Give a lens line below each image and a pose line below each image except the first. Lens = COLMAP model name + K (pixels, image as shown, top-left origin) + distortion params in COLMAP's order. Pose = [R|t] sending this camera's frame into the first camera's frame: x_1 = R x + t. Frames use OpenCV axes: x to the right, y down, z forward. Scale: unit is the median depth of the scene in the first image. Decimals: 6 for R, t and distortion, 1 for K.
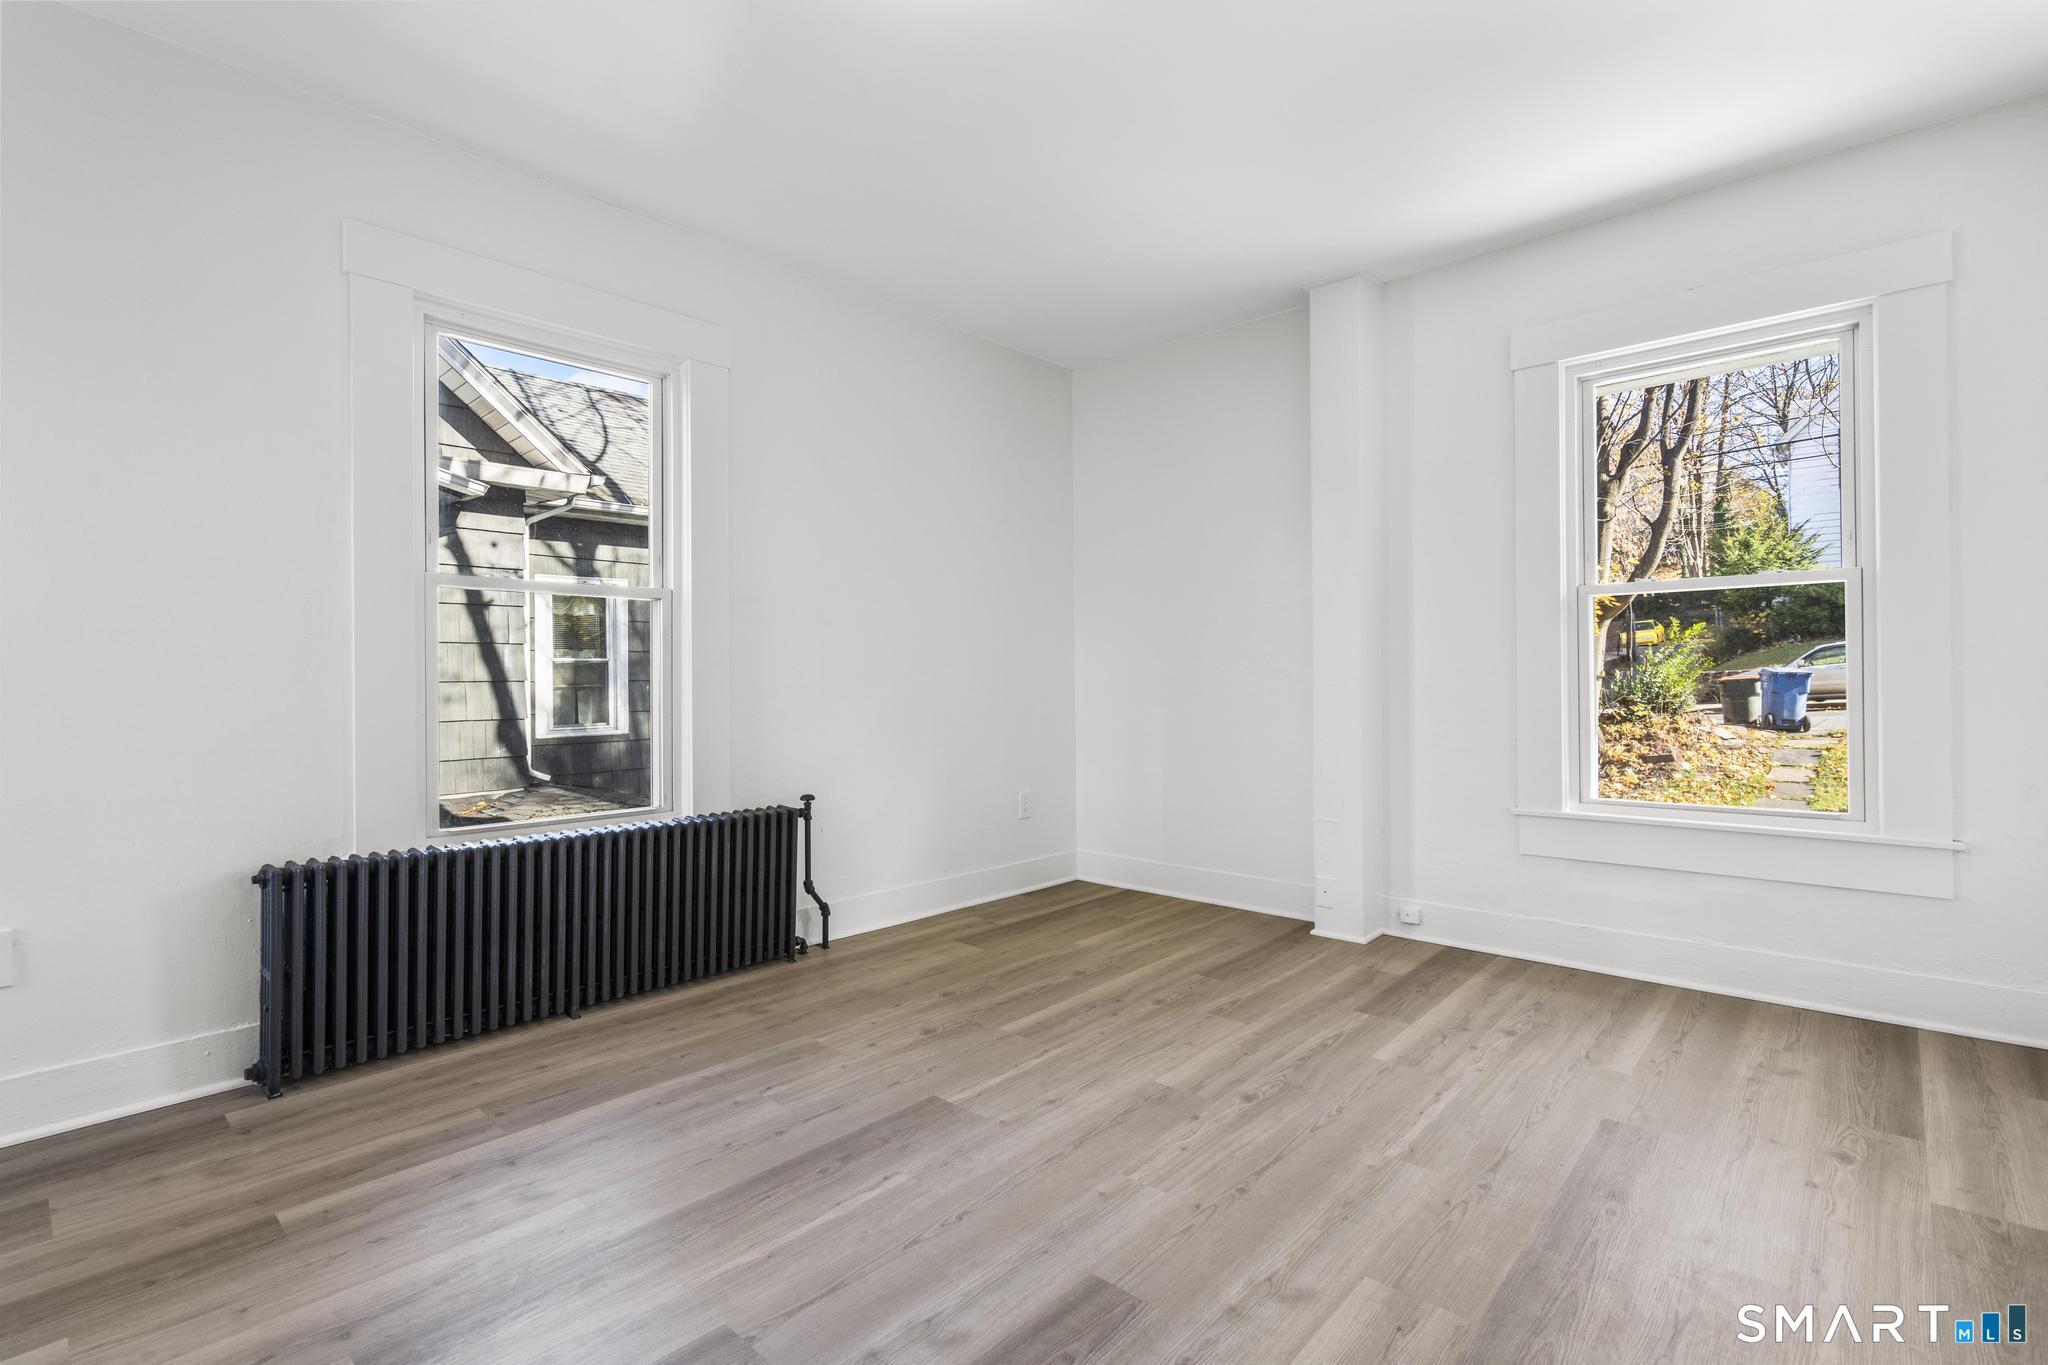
lens RADIAL K [[938.5, 0, 1025.9], [0, 938.5, 668.7], [0, 0, 1]] dist [-0.005682, 0.003212]
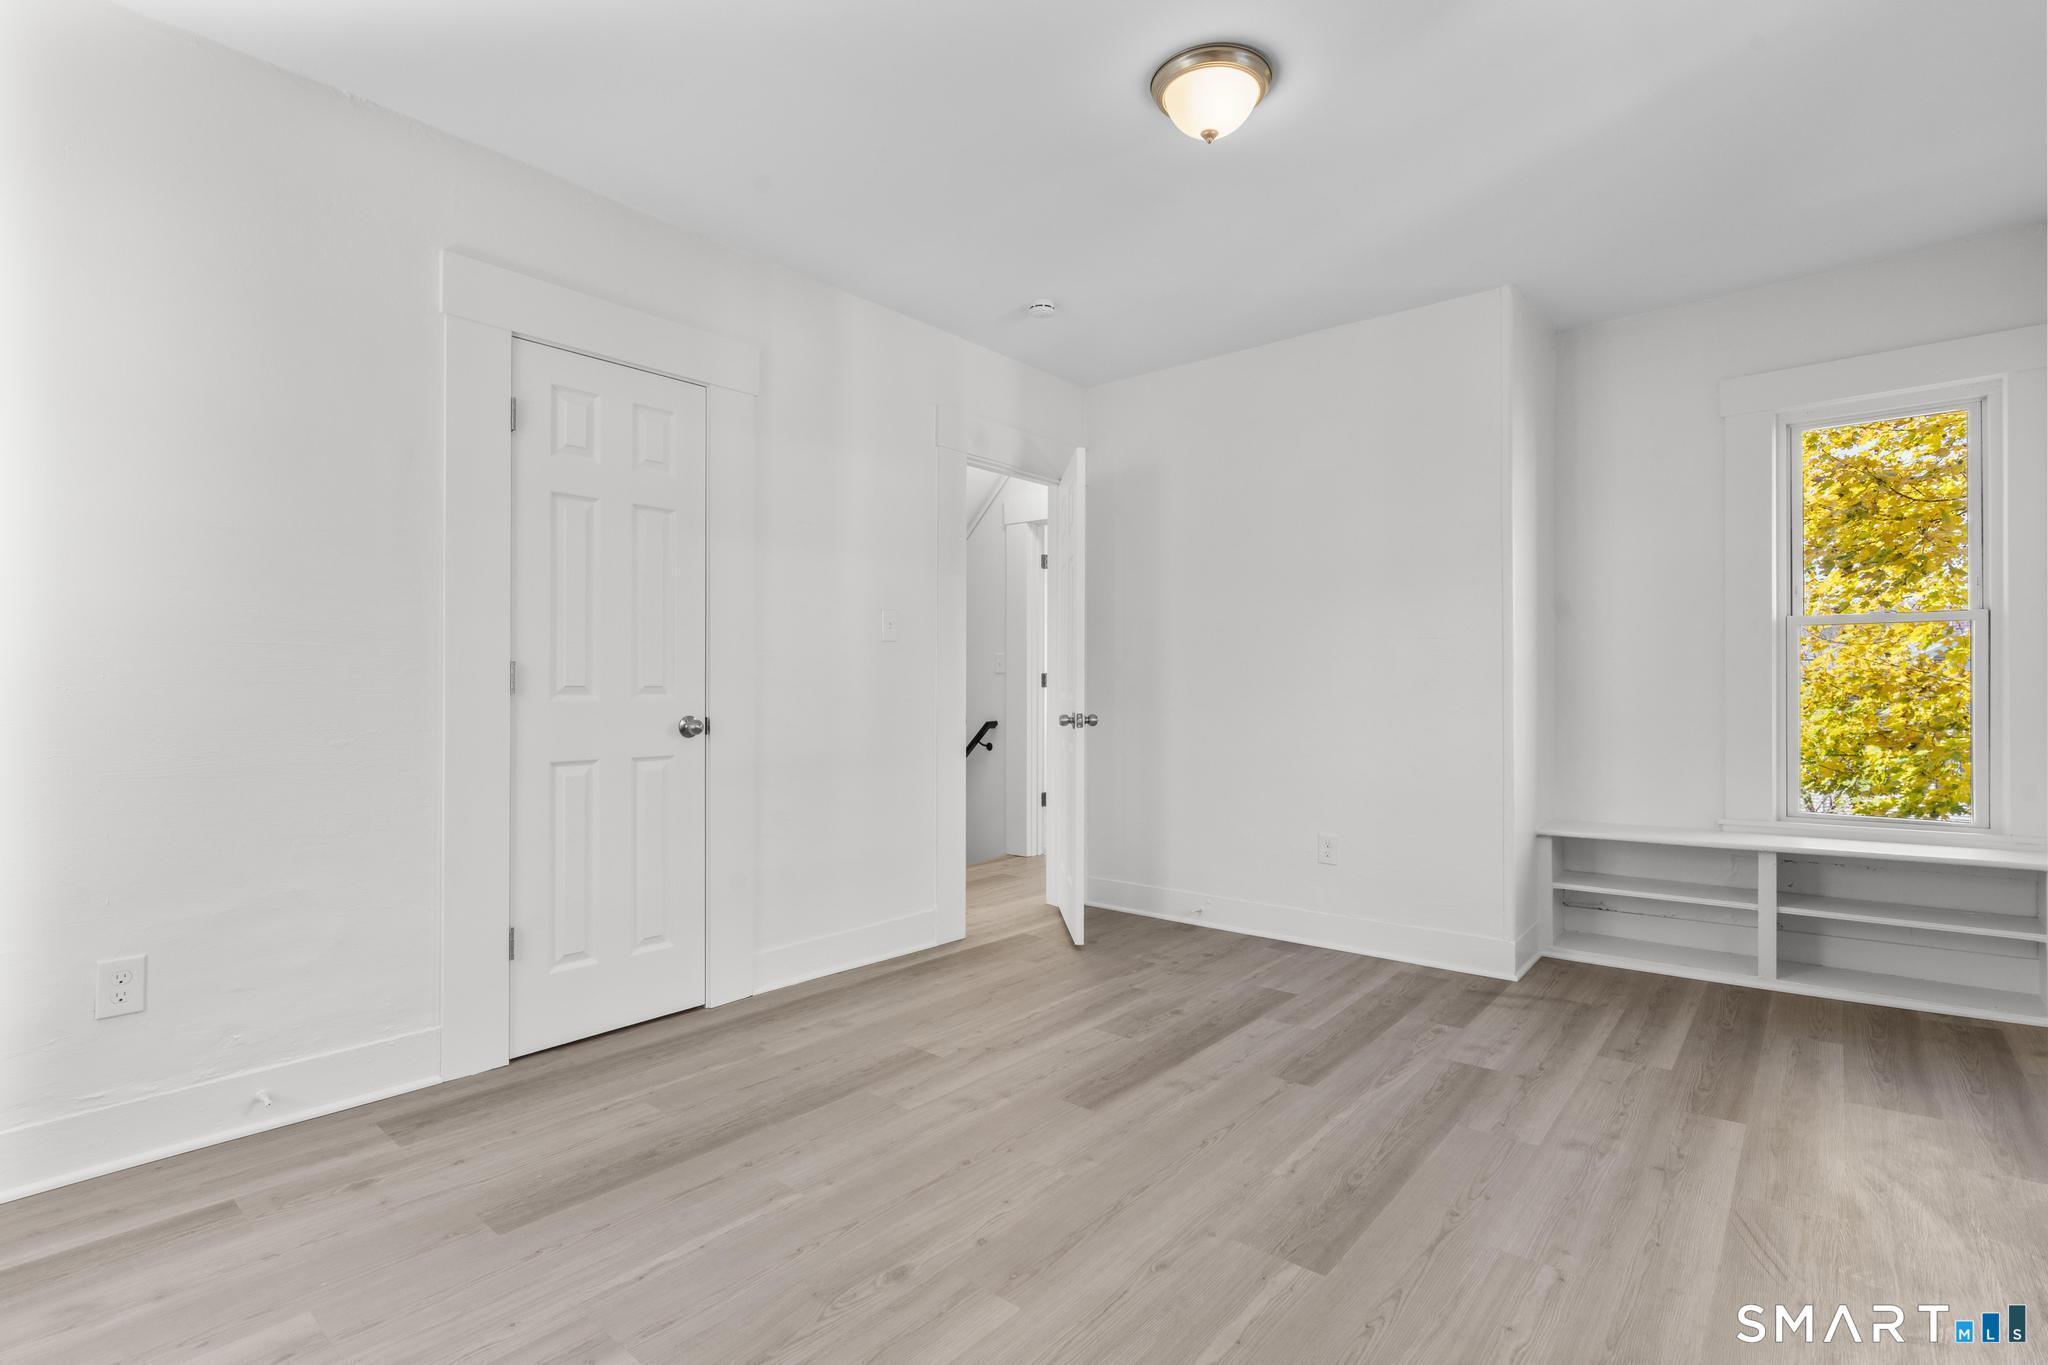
lens RADIAL K [[938.5, 0, 1027.9], [0, 938.5, 686.0], [0, 0, 1]] dist [-0.005682, 0.003212]
pose [[-0.999226, 0.008696, -0.038360, 0.182435], [0.009115, 0.999901, -0.010763, -0.000467], [0.038263, -0.011105, -0.999206, 2.000348]]
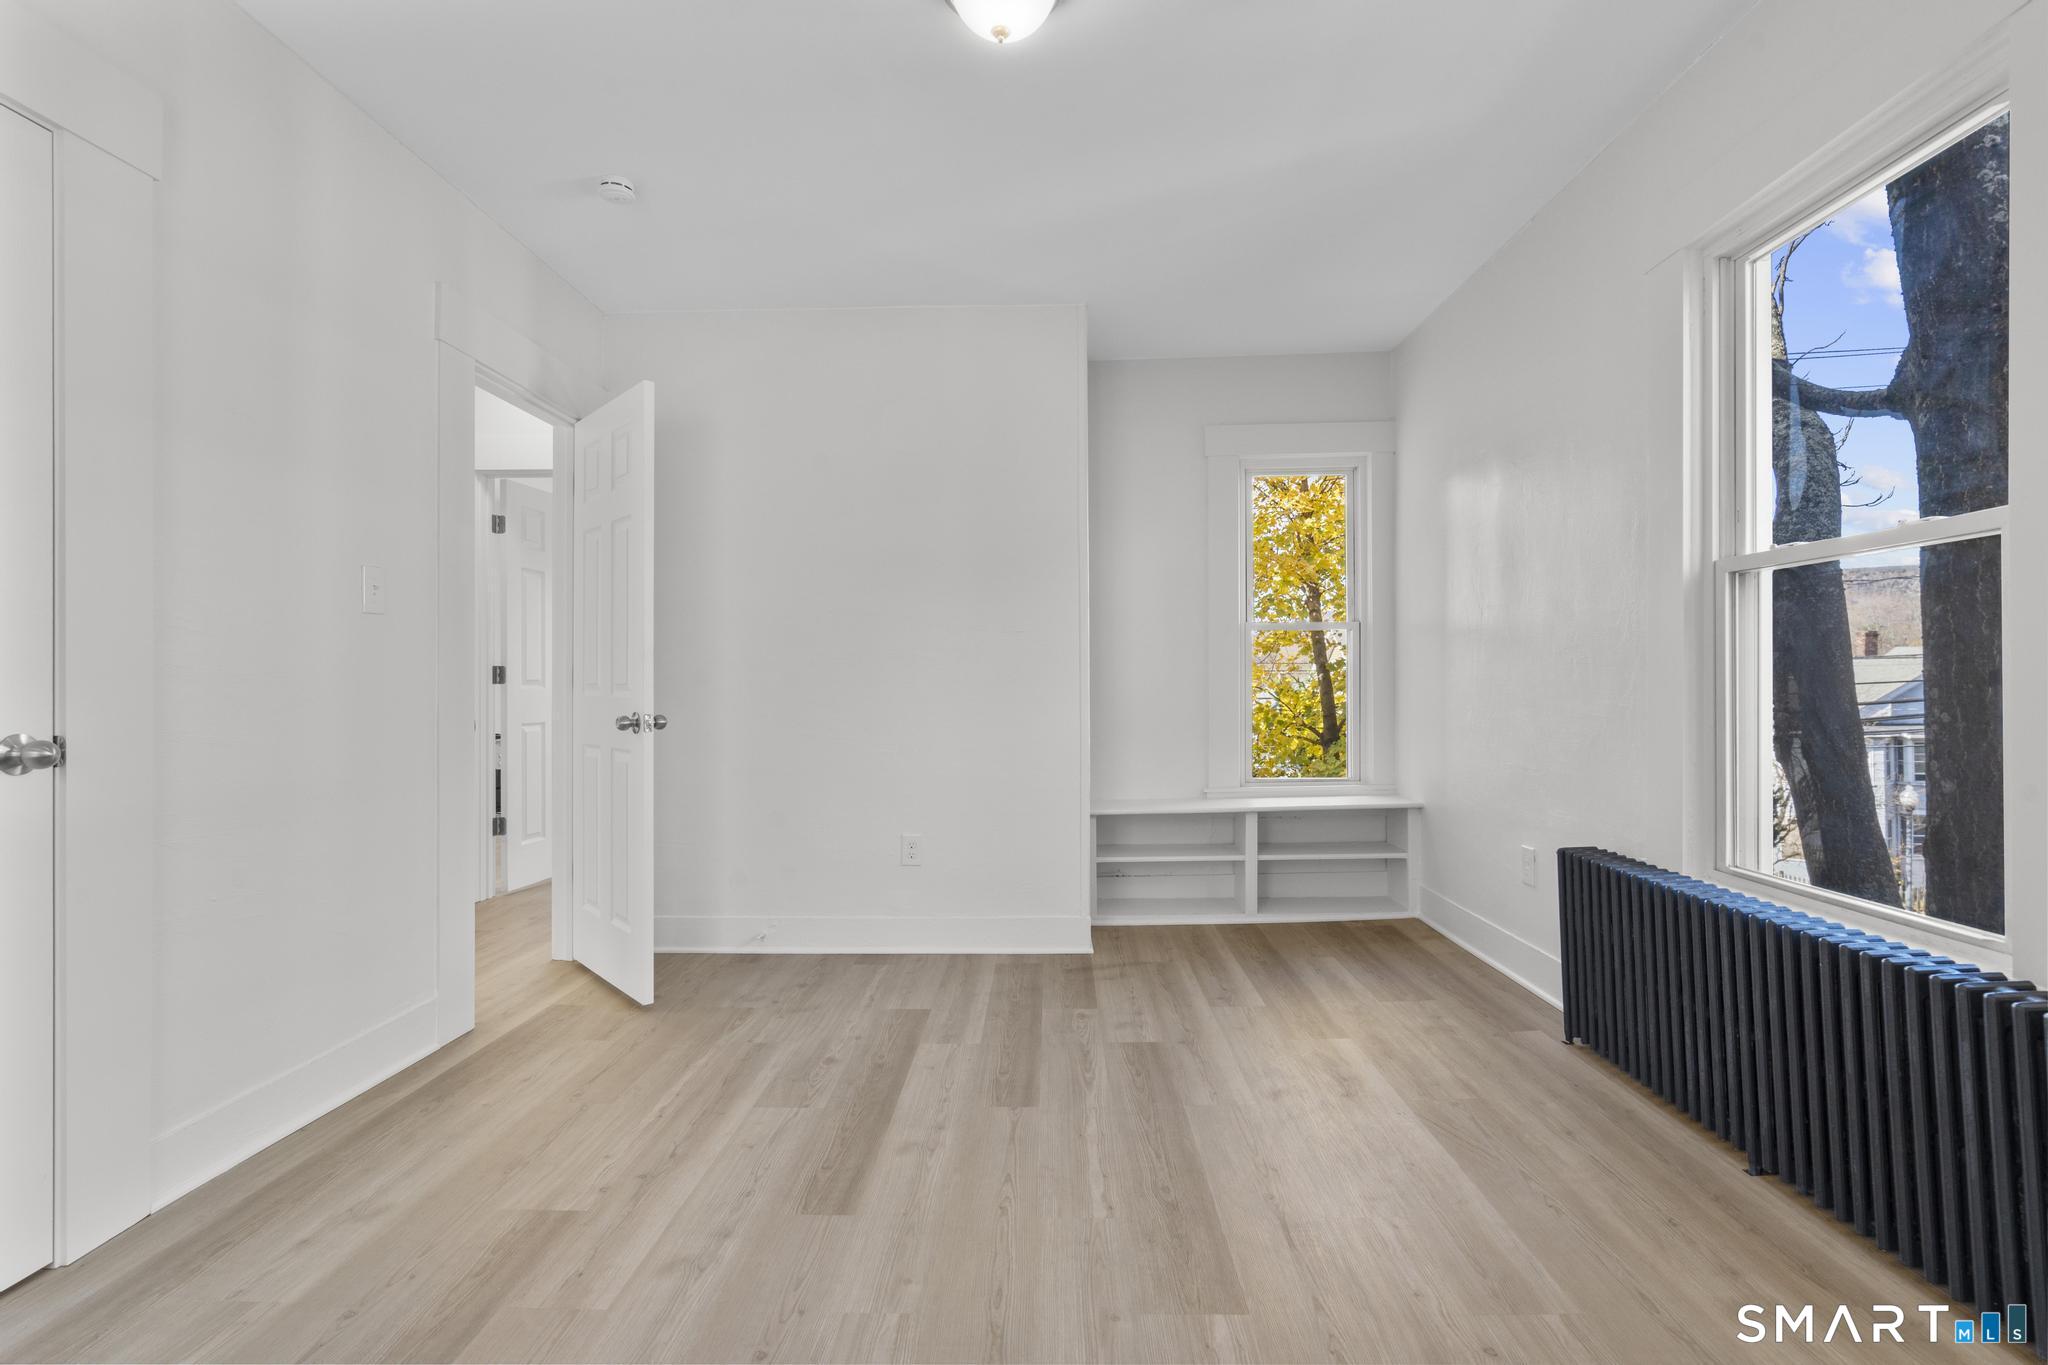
lens RADIAL K [[938.5, 0, 1002.7], [0, 938.5, 682.7], [0, 0, 1]] dist [-0.005682, 0.003212]
pose [[-0.769121, 0.011812, -0.638994, 0.532691], [0.019114, 0.999807, -0.004525, 0.002882], [0.638817, -0.015694, -0.769198, 1.632864]]
